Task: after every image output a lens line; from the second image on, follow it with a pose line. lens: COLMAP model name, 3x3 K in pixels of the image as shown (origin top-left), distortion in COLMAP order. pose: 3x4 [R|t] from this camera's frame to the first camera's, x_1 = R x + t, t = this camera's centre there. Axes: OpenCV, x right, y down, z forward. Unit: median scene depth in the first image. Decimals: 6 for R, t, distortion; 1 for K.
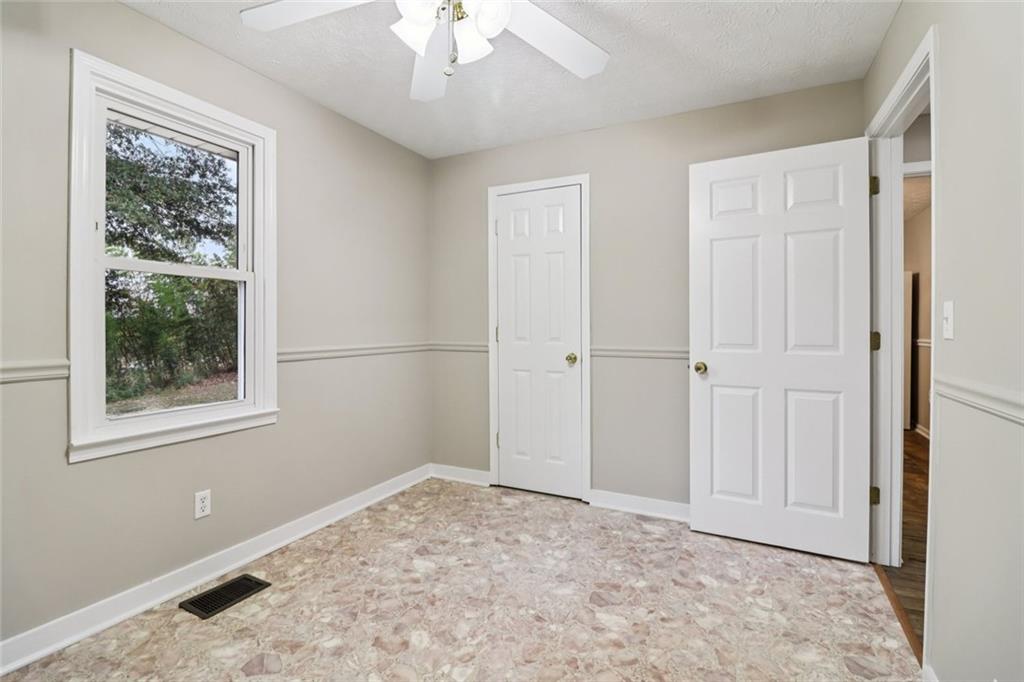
lens RADIAL K [[484.4, 0, 514.3], [0, 484.4, 321.2], [0, 0, 1]] dist [0.003107, -0.017250]
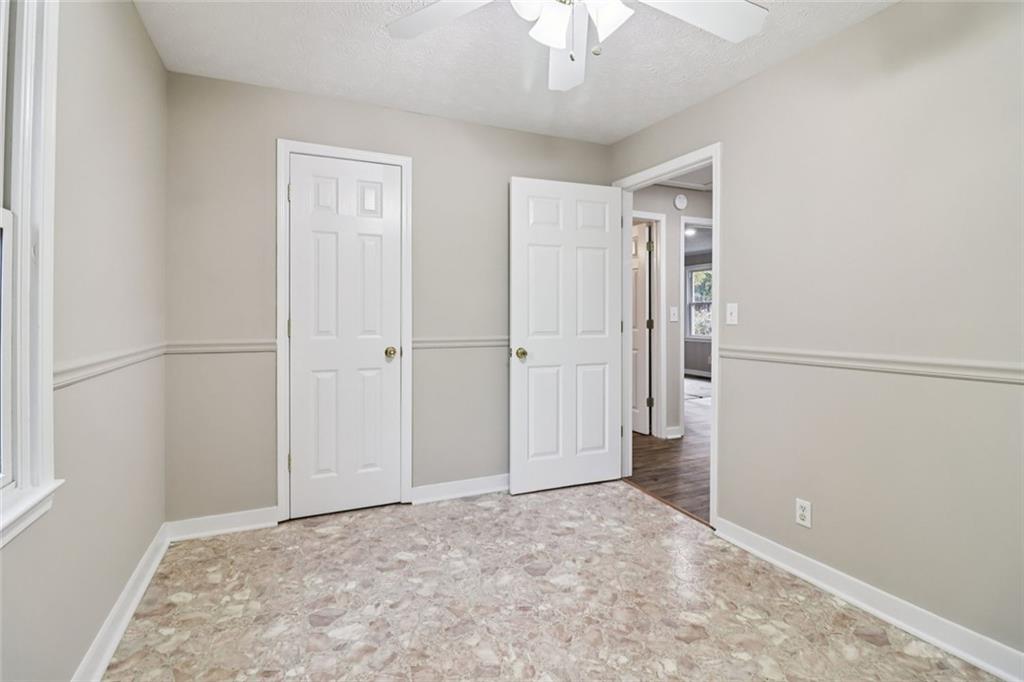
lens RADIAL K [[484.0, 0, 523.4], [0, 484.0, 317.4], [0, 0, 1]] dist [-0.025106, -0.000597]
pose [[0.619204, -0.003257, 0.785224, -0.428117], [-0.004078, 0.999965, 0.007363, 0.001161], [-0.785220, -0.007761, 0.619168, 0.227518]]
